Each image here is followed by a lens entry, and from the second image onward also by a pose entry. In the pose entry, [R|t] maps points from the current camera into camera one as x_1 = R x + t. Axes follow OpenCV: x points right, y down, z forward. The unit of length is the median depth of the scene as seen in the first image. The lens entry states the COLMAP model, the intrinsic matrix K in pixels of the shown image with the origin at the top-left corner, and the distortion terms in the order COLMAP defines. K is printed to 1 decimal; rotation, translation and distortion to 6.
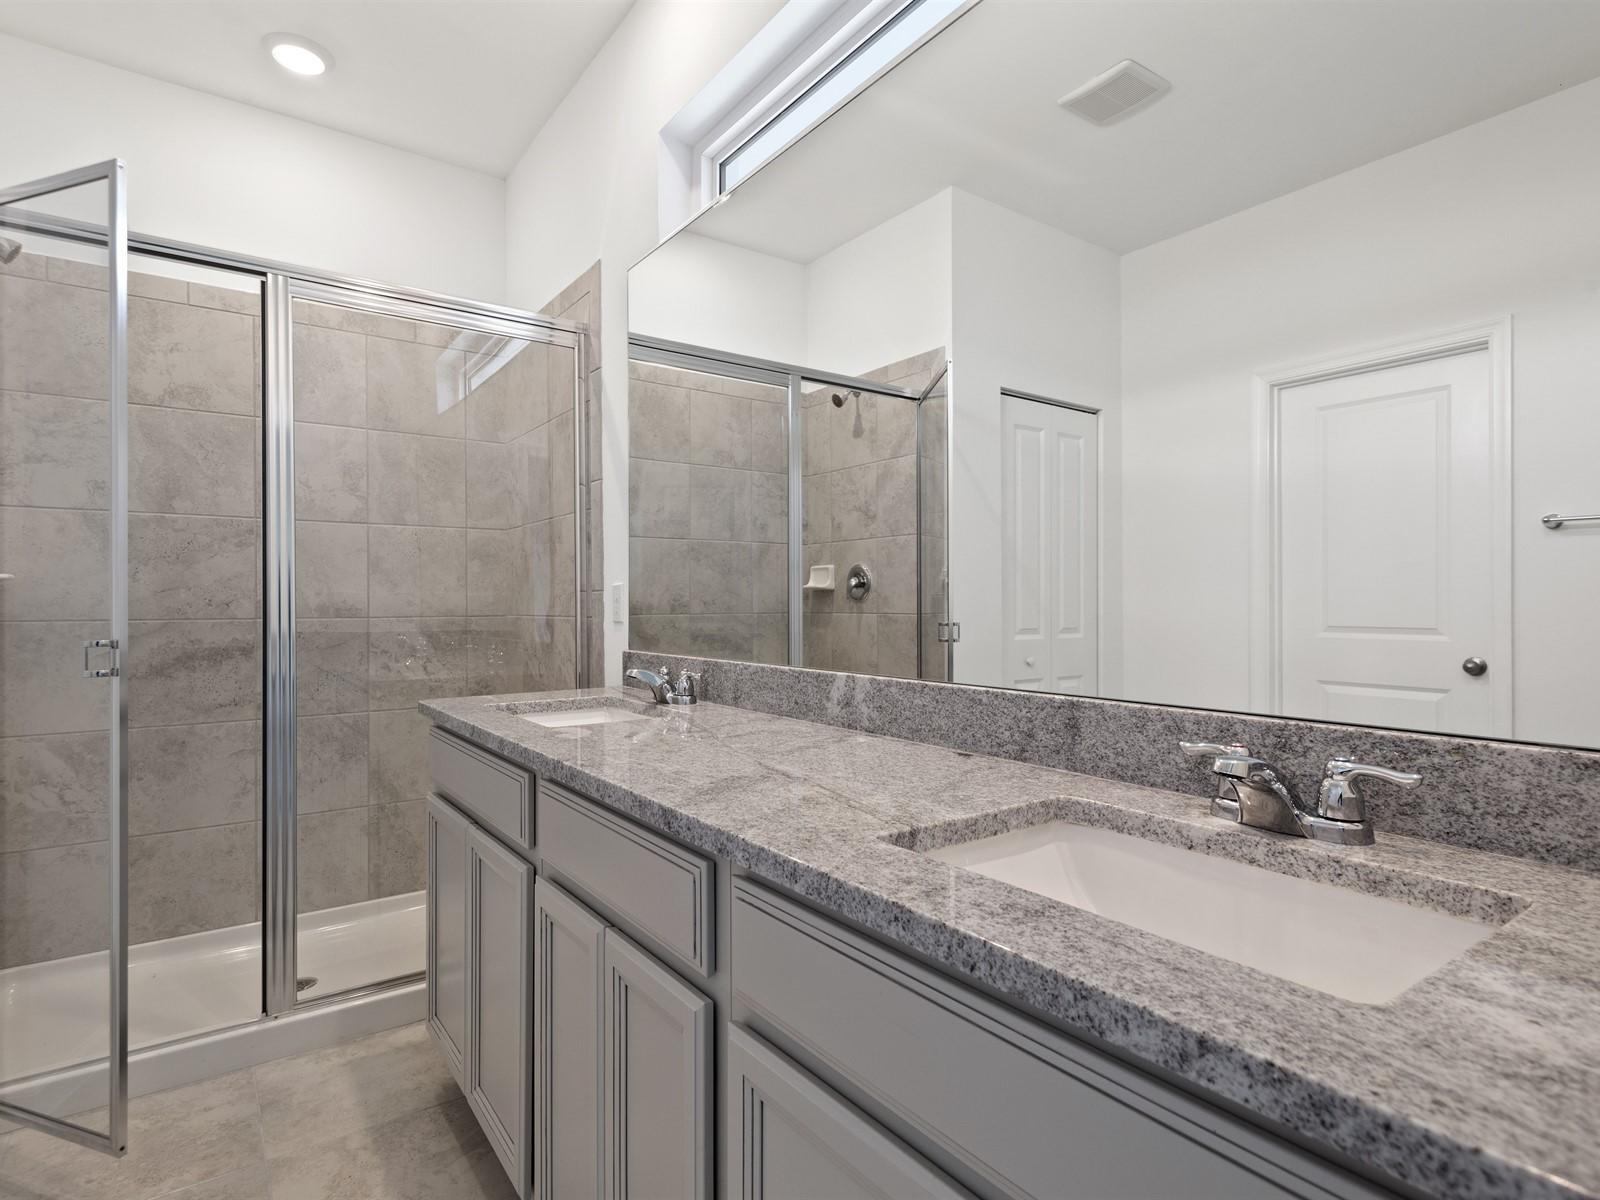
lens RADIAL K [[840.1, 0, 804.8], [0, 840.1, 602.4], [0, 0, 1]] dist [0.015070, -0.004536]
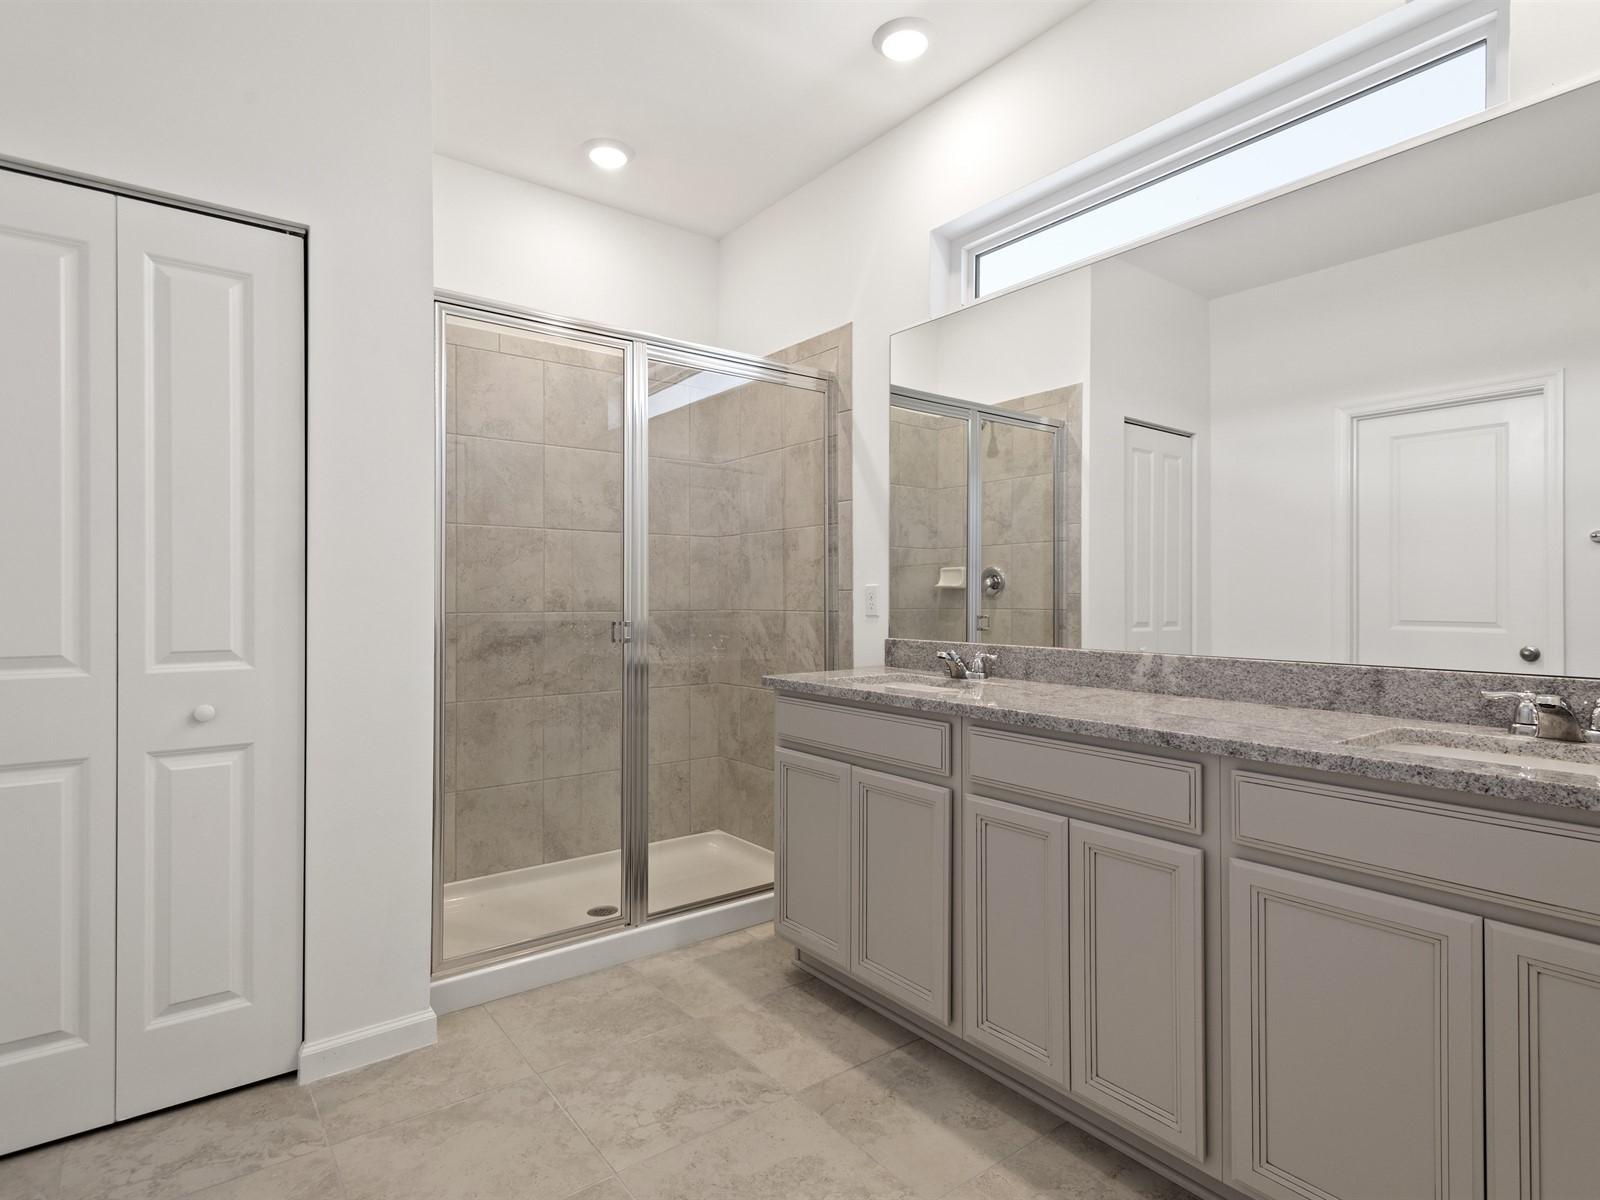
lens RADIAL K [[840.1, 0, 796.1], [0, 840.1, 595.2], [0, 0, 1]] dist [0.015070, -0.004536]
pose [[0.999671, 0.003367, 0.025440, -0.332693], [-0.003335, 0.999994, -0.001282, -0.004512], [-0.025445, 0.001197, 0.999676, -0.215318]]
